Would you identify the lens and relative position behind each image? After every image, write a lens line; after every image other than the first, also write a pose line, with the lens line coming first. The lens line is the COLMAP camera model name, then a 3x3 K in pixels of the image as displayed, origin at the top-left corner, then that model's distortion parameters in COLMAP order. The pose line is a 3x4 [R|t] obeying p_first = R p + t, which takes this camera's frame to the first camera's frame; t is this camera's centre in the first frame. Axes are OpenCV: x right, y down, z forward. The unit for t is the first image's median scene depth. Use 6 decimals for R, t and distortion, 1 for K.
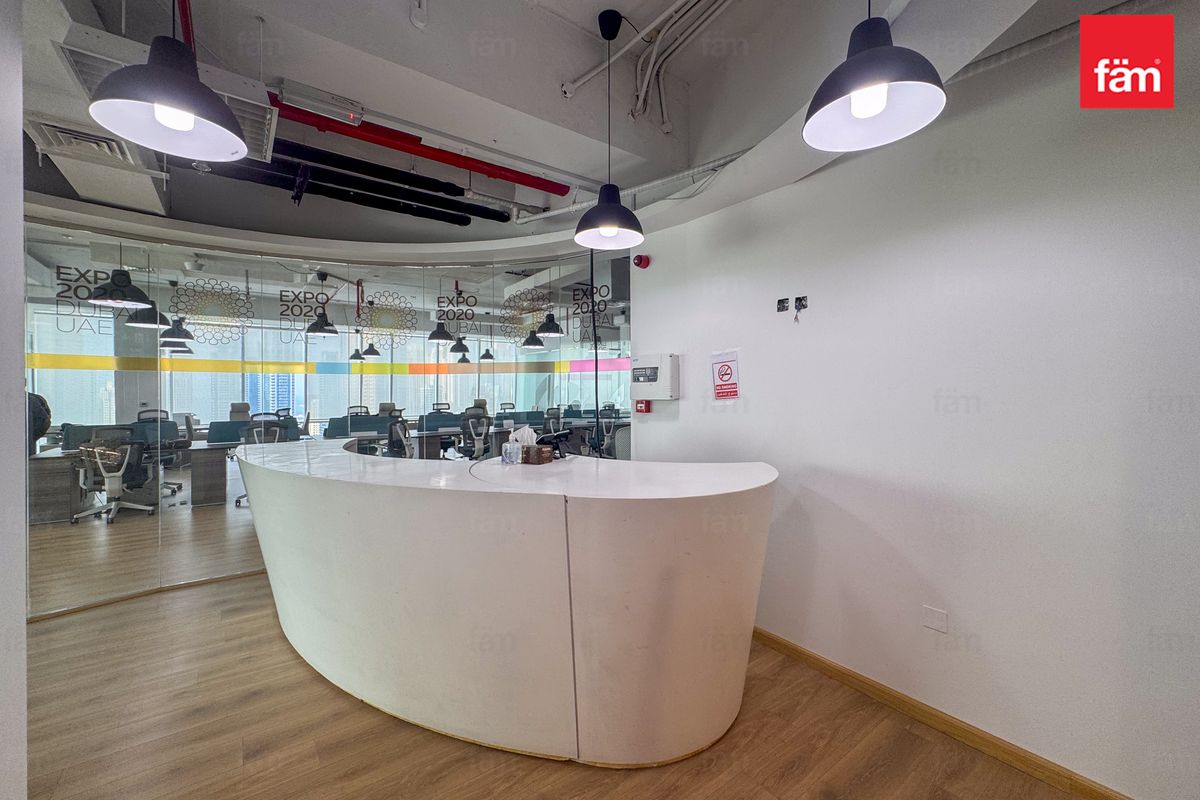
lens RADIAL K [[488.8, 0, 600.4], [0, 488.8, 387.9], [0, 0, 1]] dist [0.000460, 0.000095]
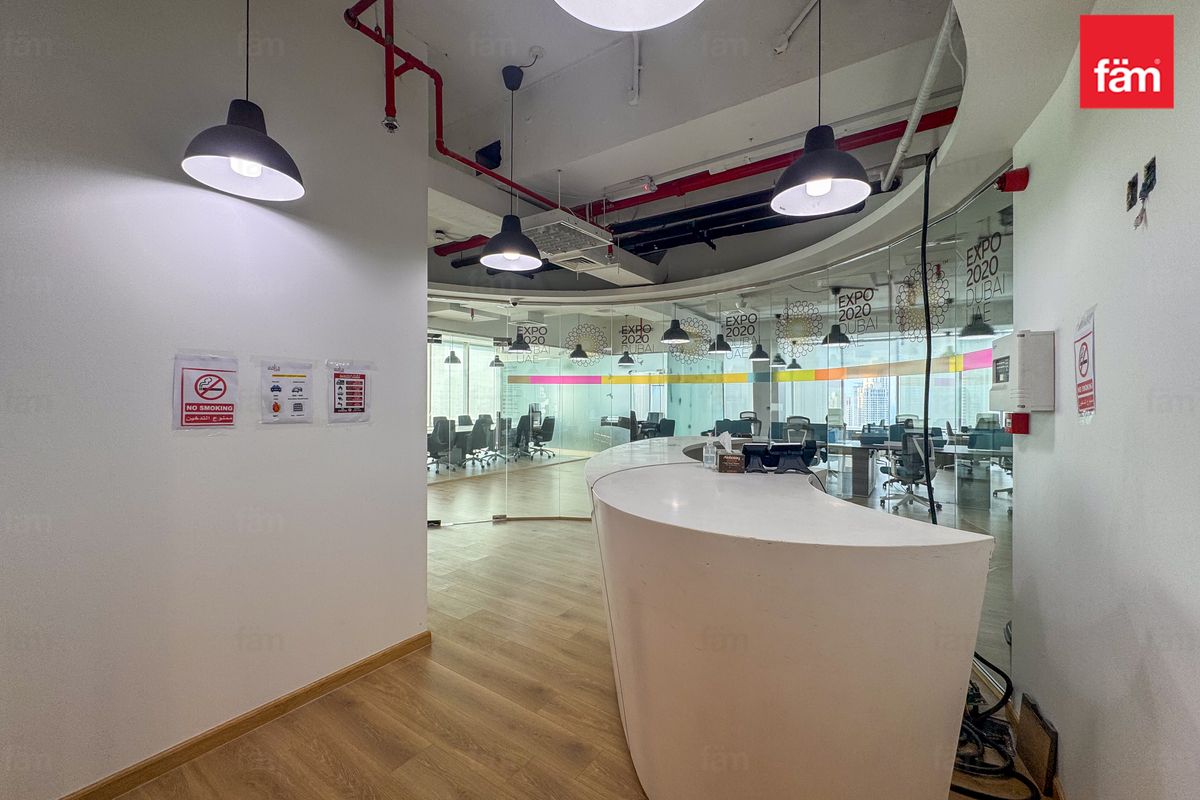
lens RADIAL K [[481.9, 0, 597.2], [0, 481.9, 395.8], [0, 0, 1]] dist [-0.000096, 0.000189]
pose [[0.311659, -0.001012, -0.950194, 0.523949], [-0.000836, 0.999999, -0.001340, 0.005736], [0.950194, 0.001212, 0.311657, 0.360443]]
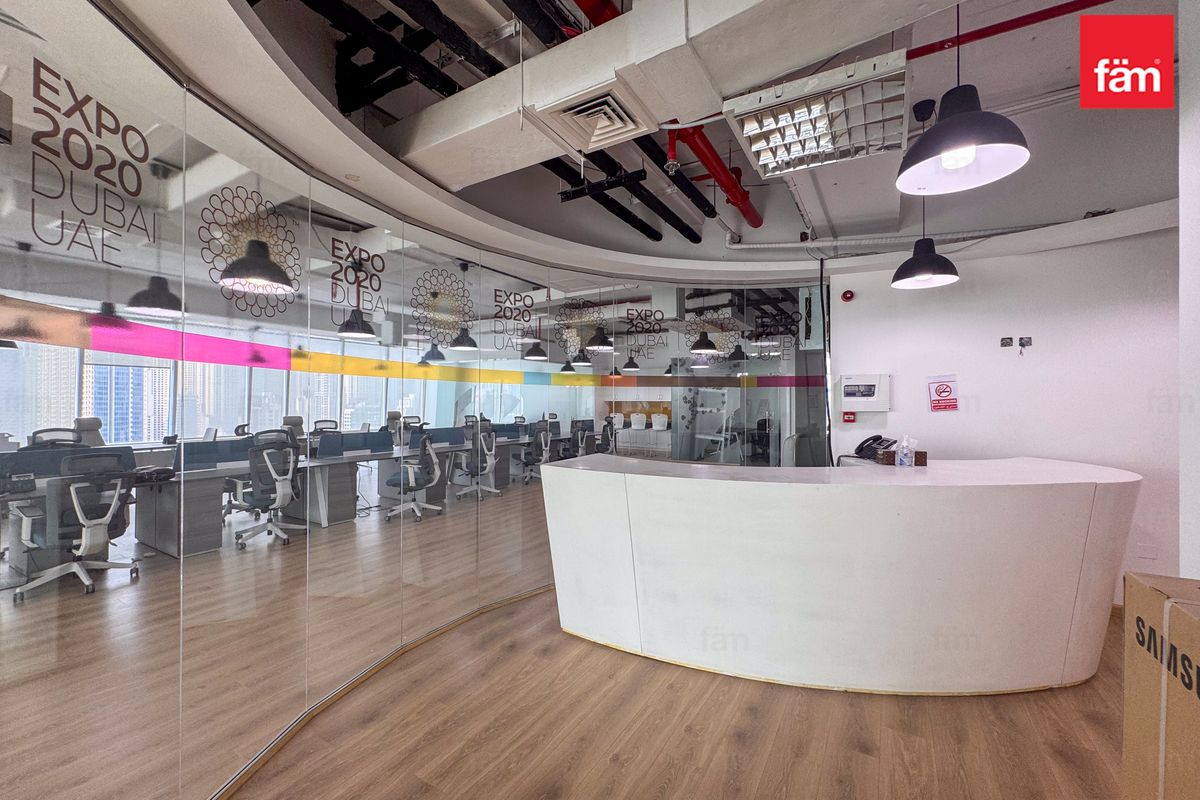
lens RADIAL K [[486.1, 0, 599.4], [0, 486.1, 395.3], [0, 0, 1]] dist [-0.001156, 0.000103]
pose [[0.924922, 0.008709, 0.380058, -0.998329], [-0.005500, 0.999939, -0.009530, -0.001151], [-0.380118, 0.006724, 0.924913, 0.147939]]
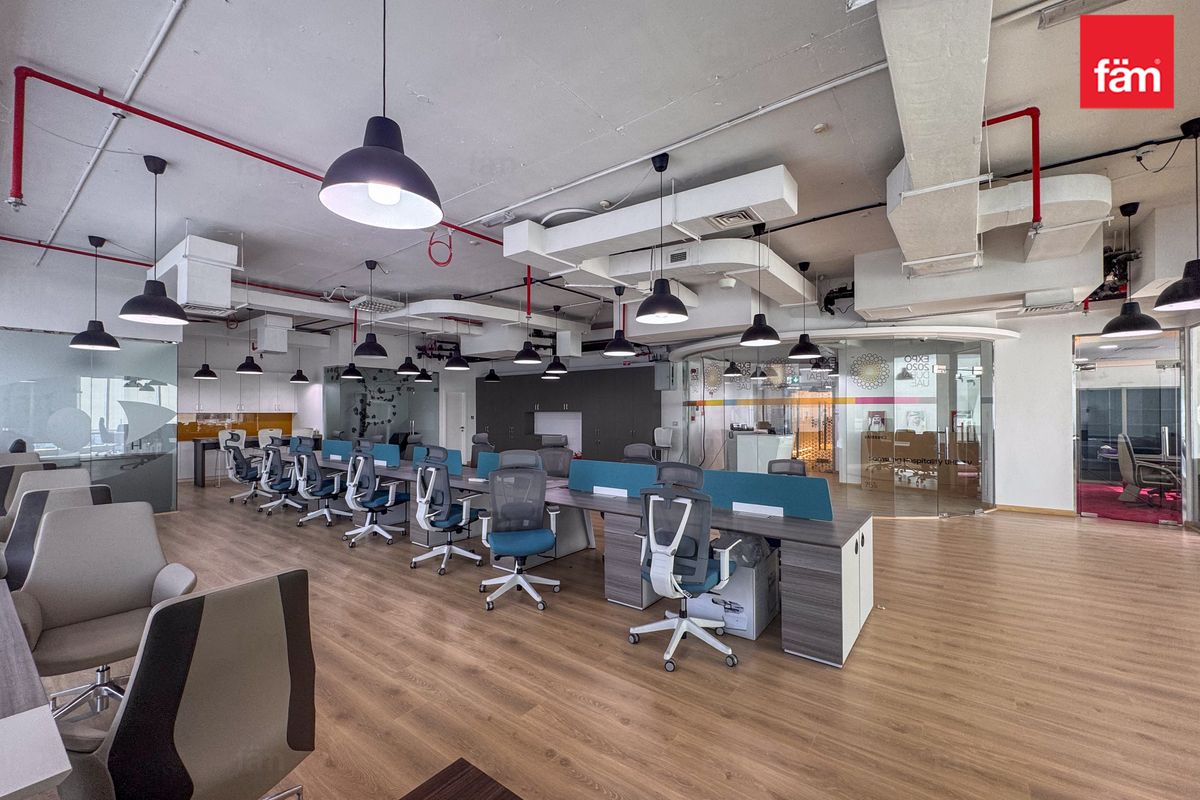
lens RADIAL K [[491.3, 0, 589.3], [0, 491.3, 408.1], [0, 0, 1]] dist [-0.001115, -0.000131]
pose [[-0.262810, 0.006210, 0.964828, -2.868203], [-0.000566, 0.999978, -0.006591, -0.006839], [-0.964847, -0.002278, -0.262801, 2.610411]]
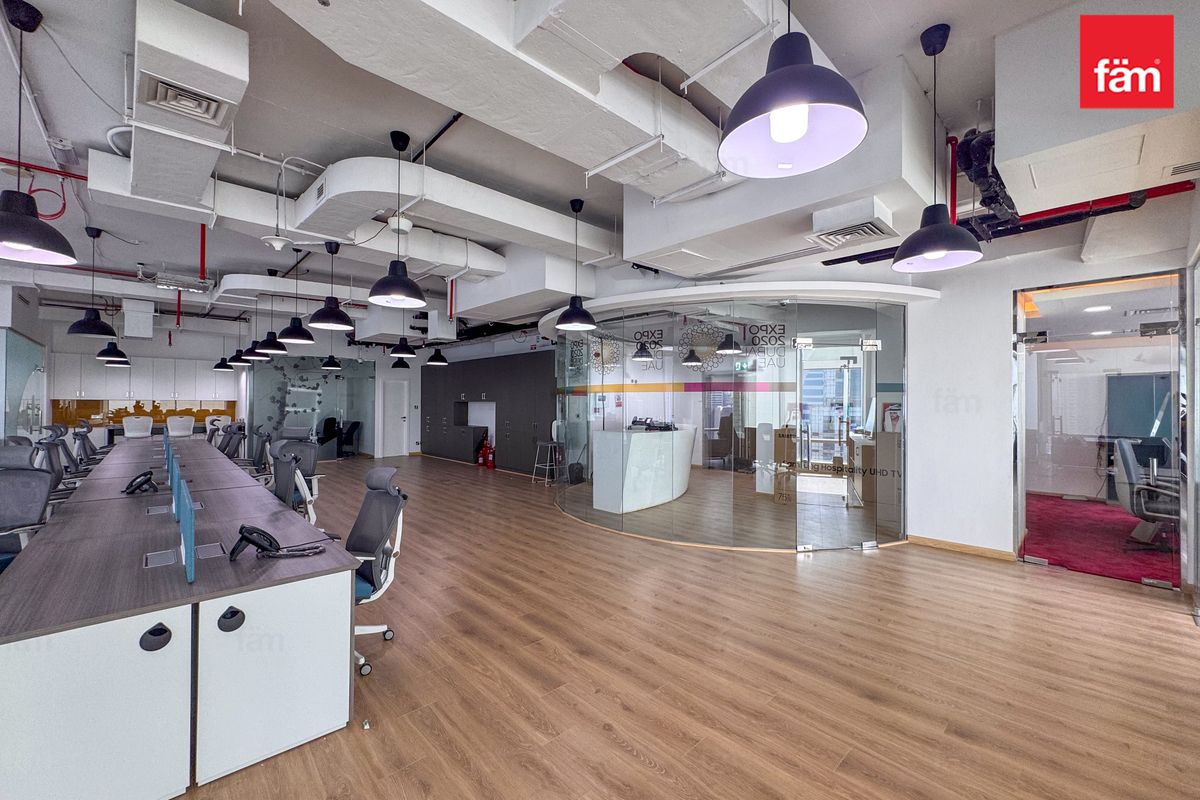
lens RADIAL K [[480.0, 0, 598.5], [0, 480.0, 398.0], [0, 0, 1]] dist [0.000157, 0.000101]
pose [[-0.100979, 0.010029, 0.994838, -2.630181], [-0.008860, 0.999900, -0.010979, 0.000422], [-0.994849, -0.009923, -0.100880, 1.342015]]
